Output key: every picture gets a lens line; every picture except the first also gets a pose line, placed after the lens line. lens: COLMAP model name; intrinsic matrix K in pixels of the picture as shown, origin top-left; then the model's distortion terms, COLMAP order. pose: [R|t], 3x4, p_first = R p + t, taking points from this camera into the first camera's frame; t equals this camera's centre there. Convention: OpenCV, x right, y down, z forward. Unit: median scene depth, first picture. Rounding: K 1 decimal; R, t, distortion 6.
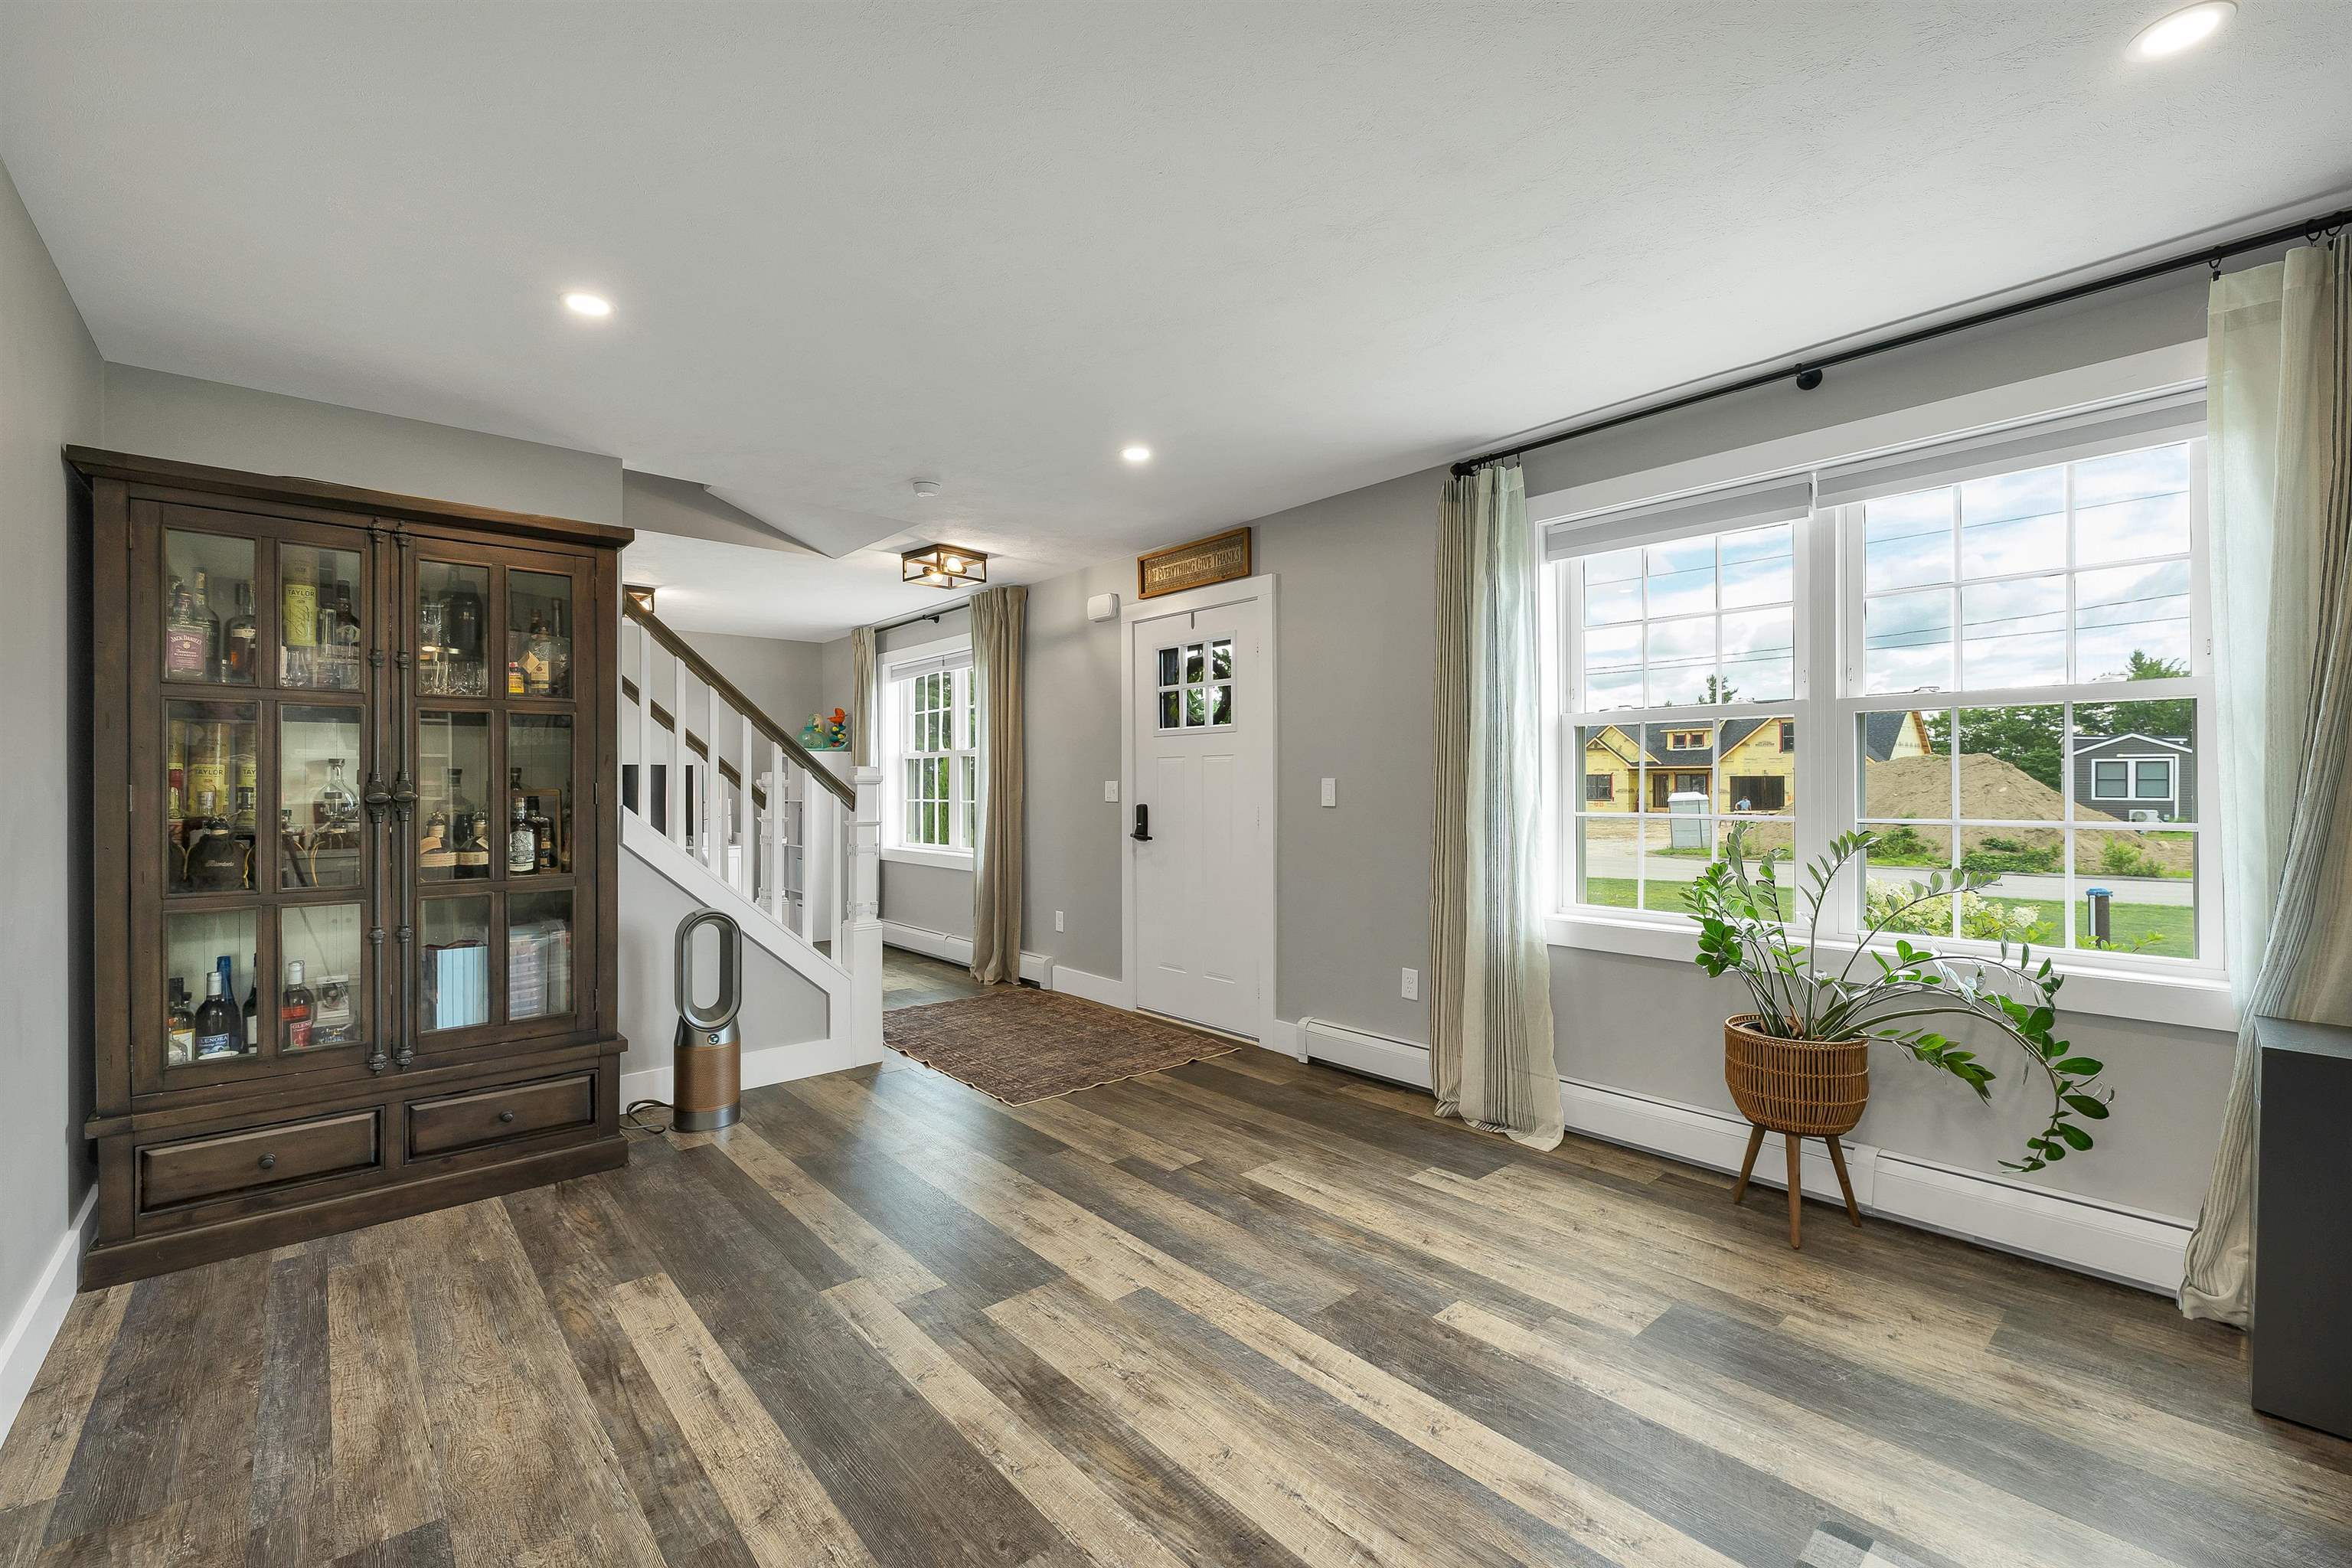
lens RADIAL K [[985.1, 0, 1169.3], [0, 985.1, 788.0], [0, 0, 1]] dist [-0.002251, -0.000688]
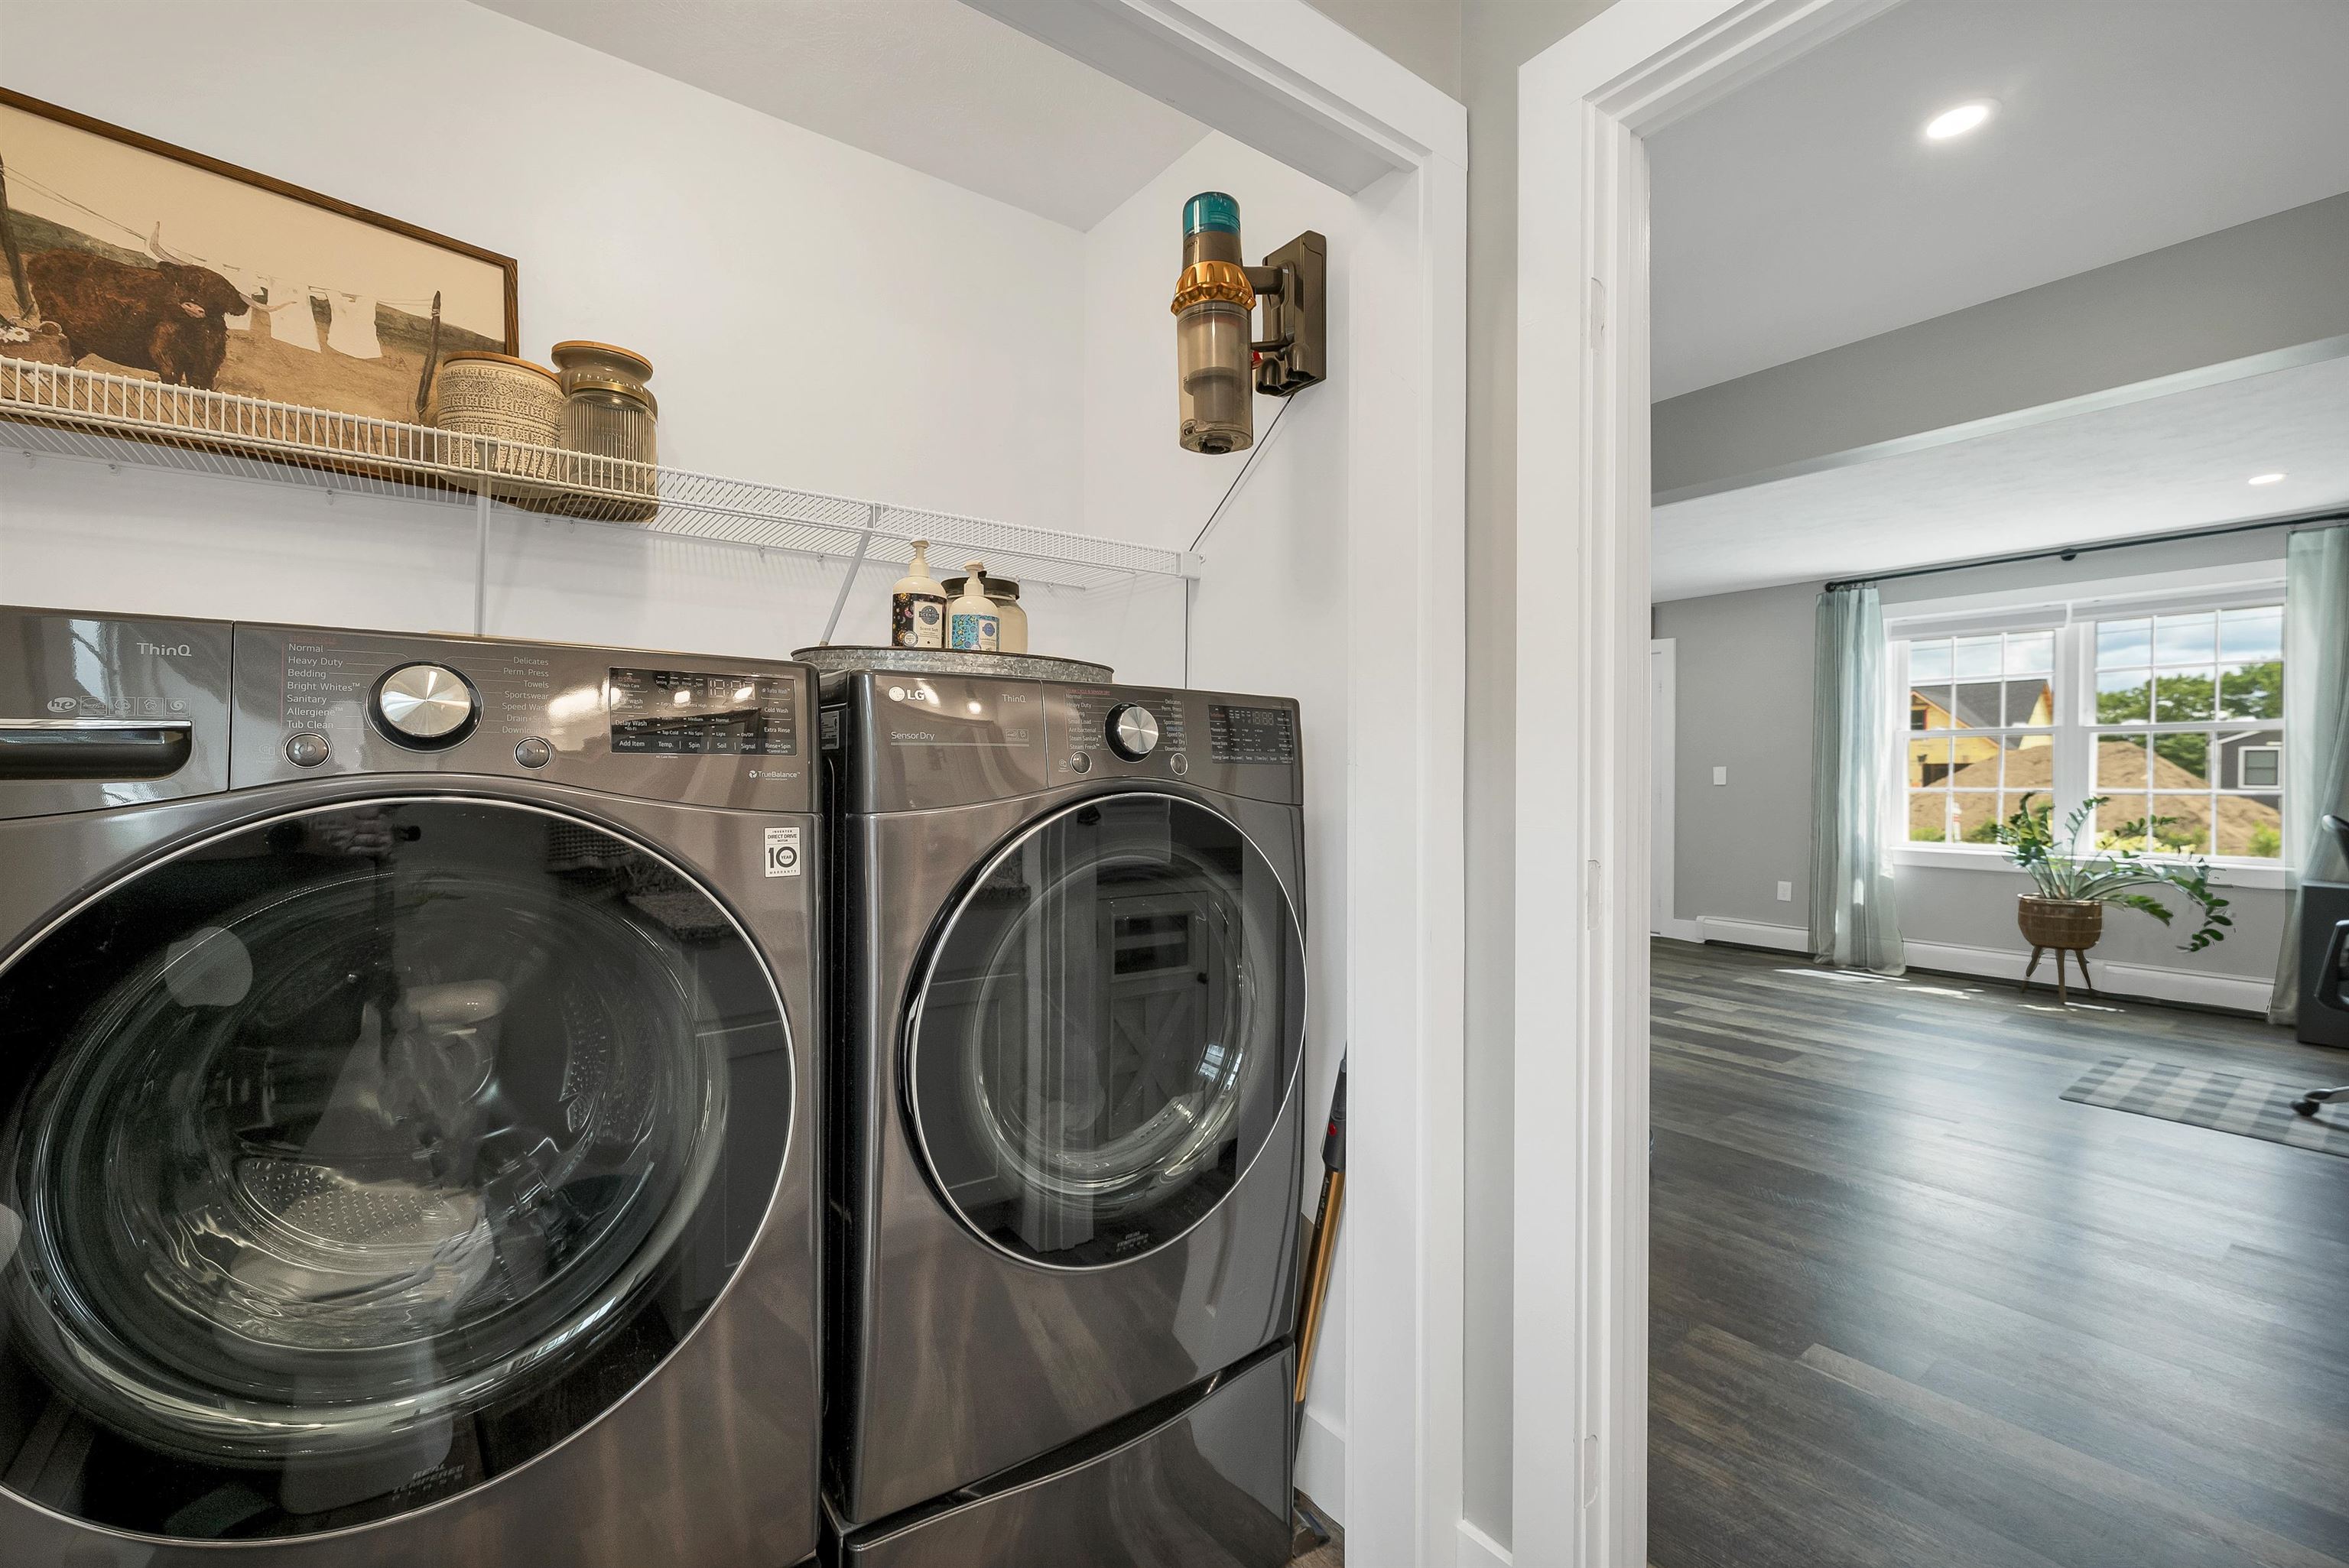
lens RADIAL K [[992.4, 0, 1165.0], [0, 992.4, 786.0], [0, 0, 1]] dist [-0.000857, -0.000139]
pose [[0.997355, 0.003890, -0.072584, -1.064574], [-0.002993, 0.999918, 0.012469, 0.004252], [0.072627, -0.012219, 0.997284, -1.163750]]
